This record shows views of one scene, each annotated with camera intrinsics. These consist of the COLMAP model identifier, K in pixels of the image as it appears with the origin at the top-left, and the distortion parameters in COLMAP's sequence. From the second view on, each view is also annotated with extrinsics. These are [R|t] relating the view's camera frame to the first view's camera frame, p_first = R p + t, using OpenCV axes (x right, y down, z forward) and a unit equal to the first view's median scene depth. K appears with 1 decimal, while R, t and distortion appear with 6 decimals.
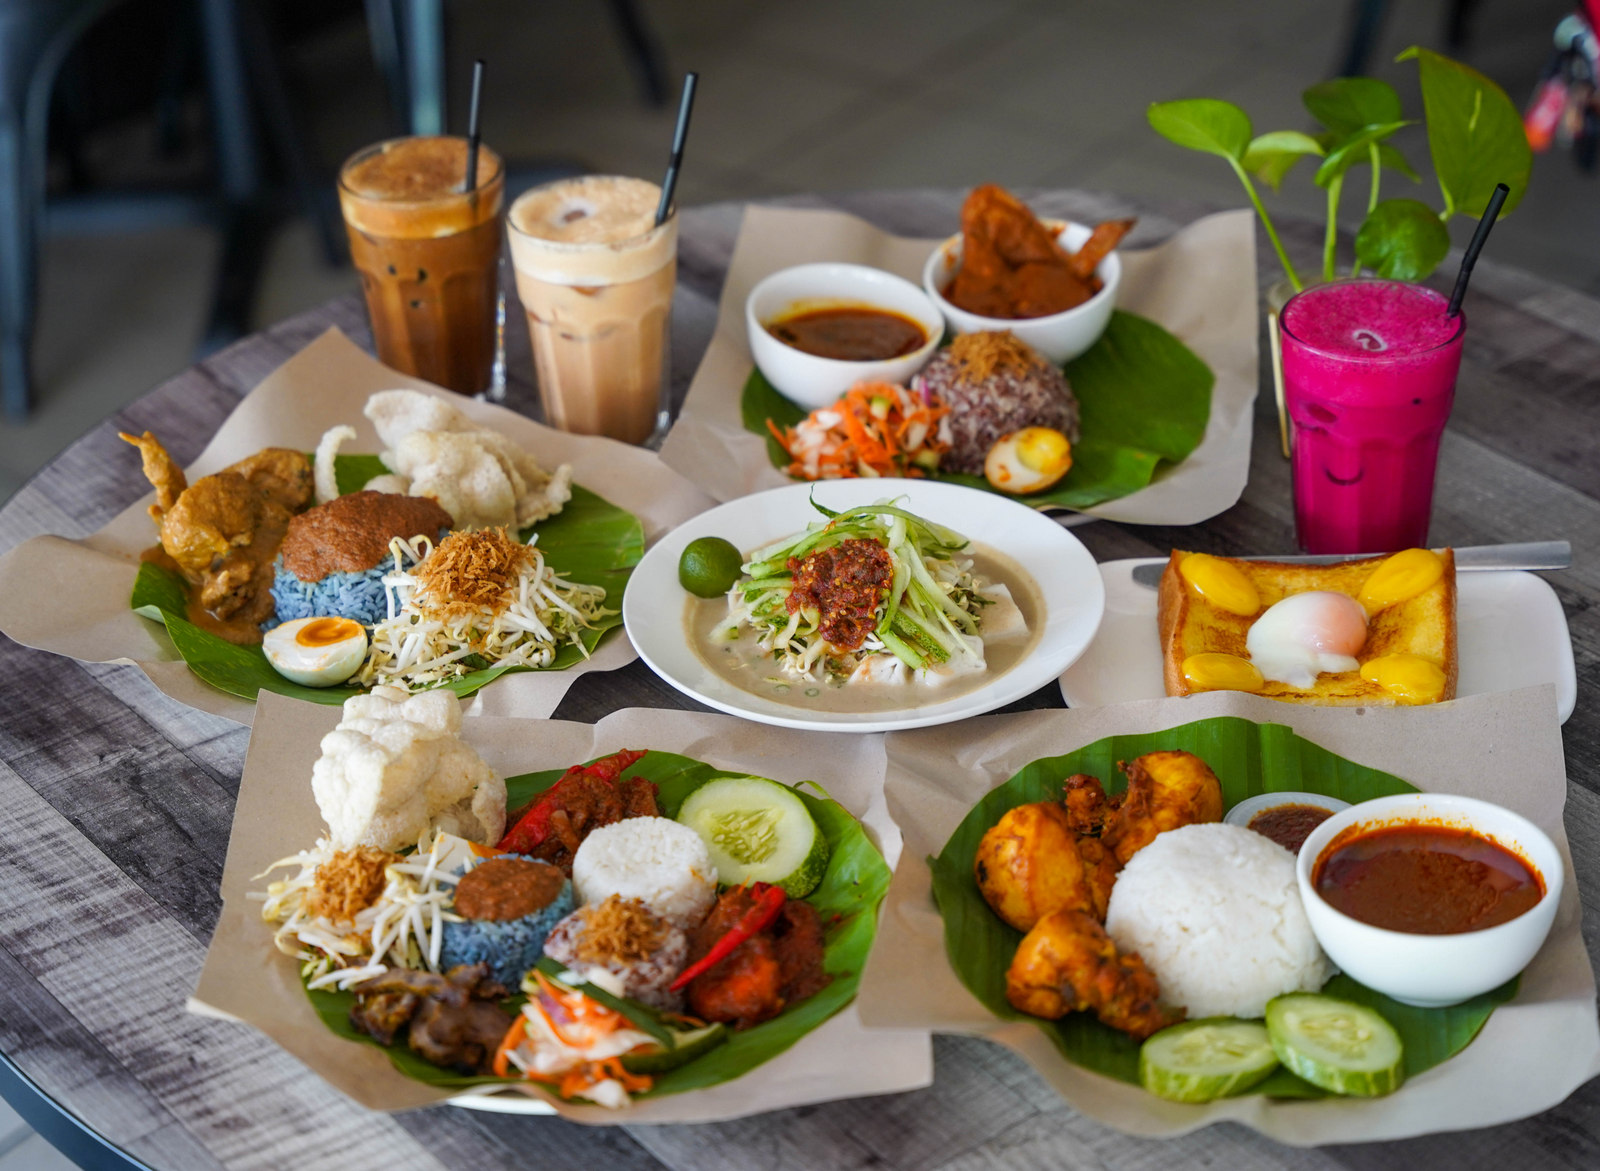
lens RADIAL K [[3283.9, 0, 800.0], [0, 3283.9, 585.5], [0, 0, 1]] dist [0.008376, 0.190249]
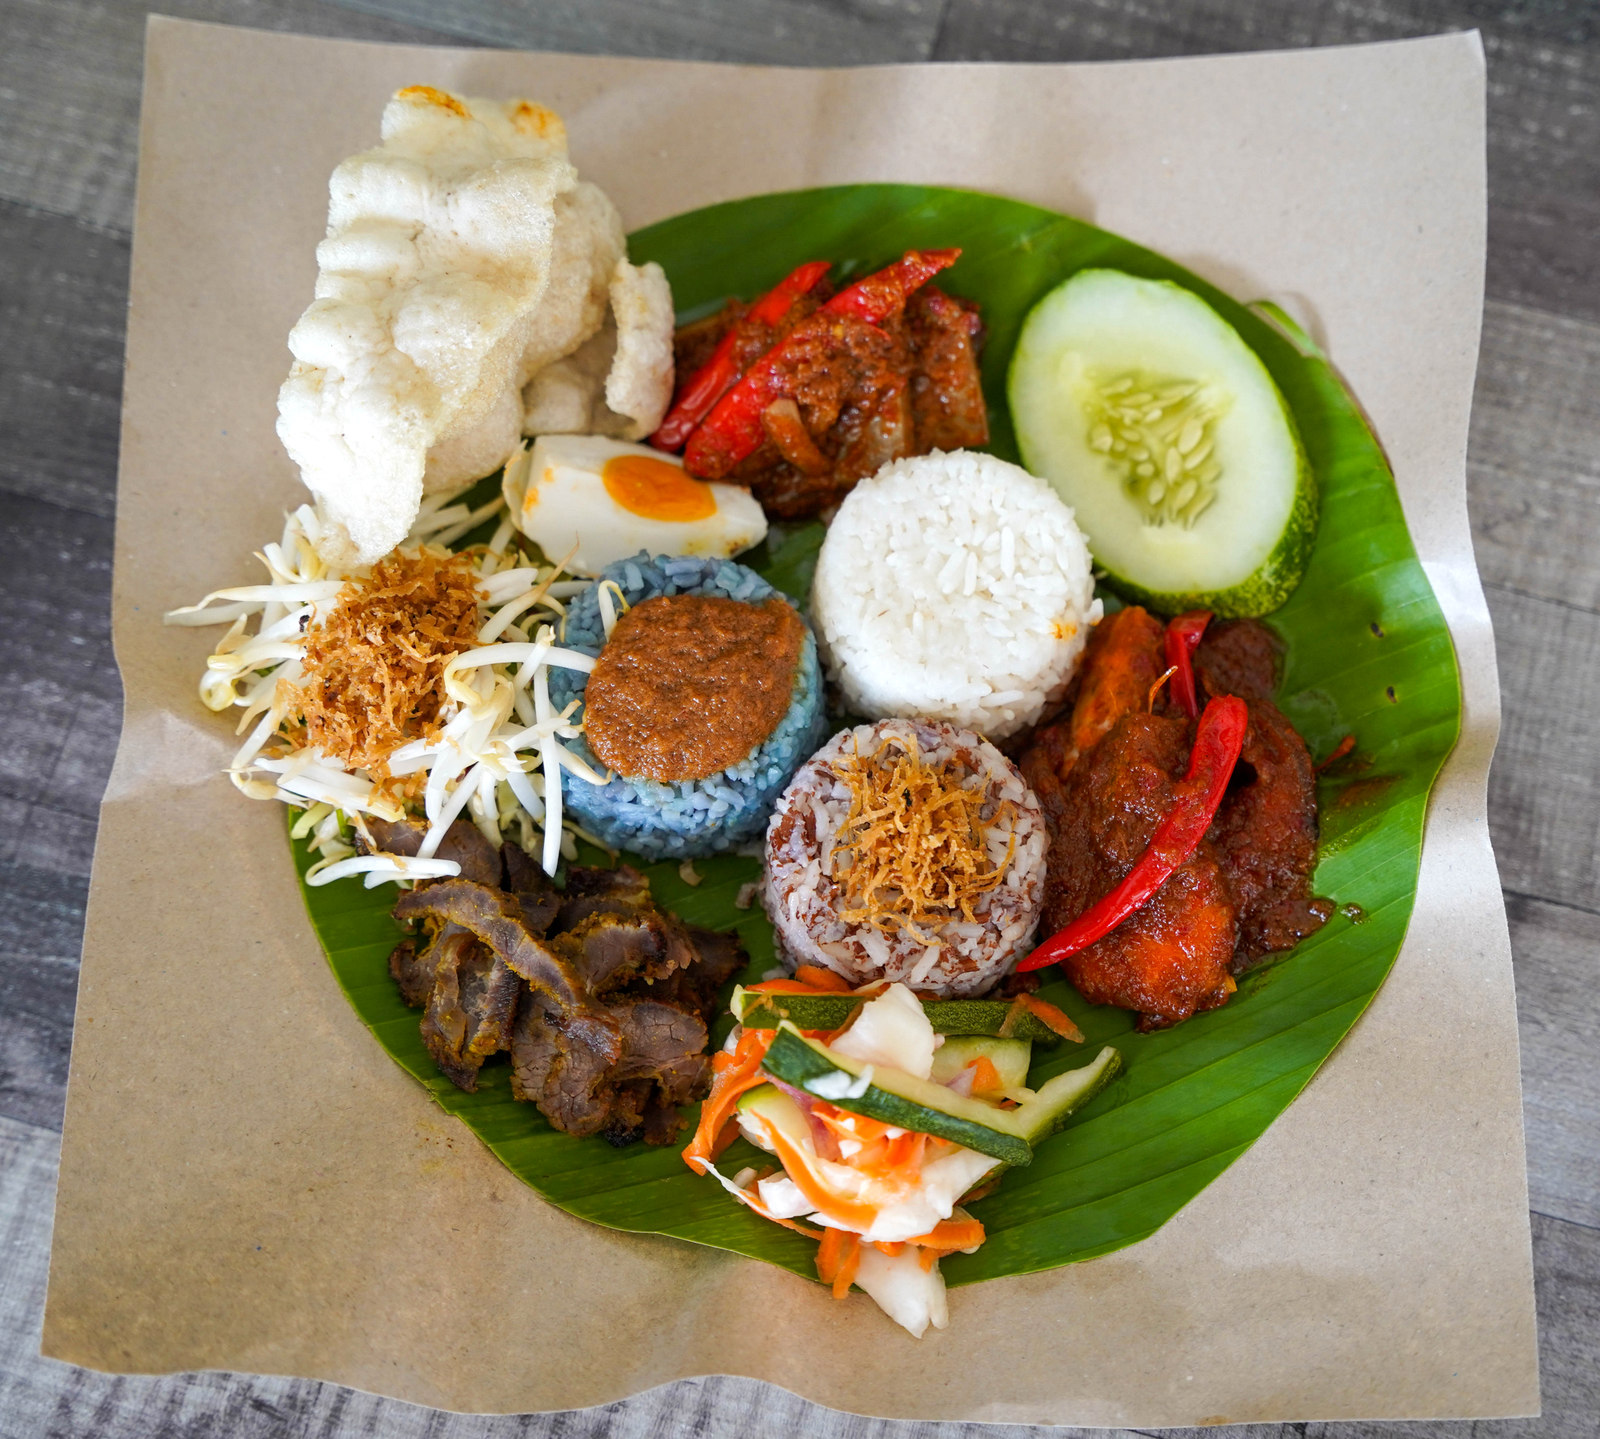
lens RADIAL K [[3183.3, 0, 800.0], [0, 3183.3, 719.5], [0, 0, 1]] dist [0.006193, -0.405823]
pose [[0.999382, 0.034933, -0.003926, -0.070779], [-0.022386, 0.718553, 0.695112, -0.241465], [0.027103, -0.694595, 0.718891, 0.655220]]
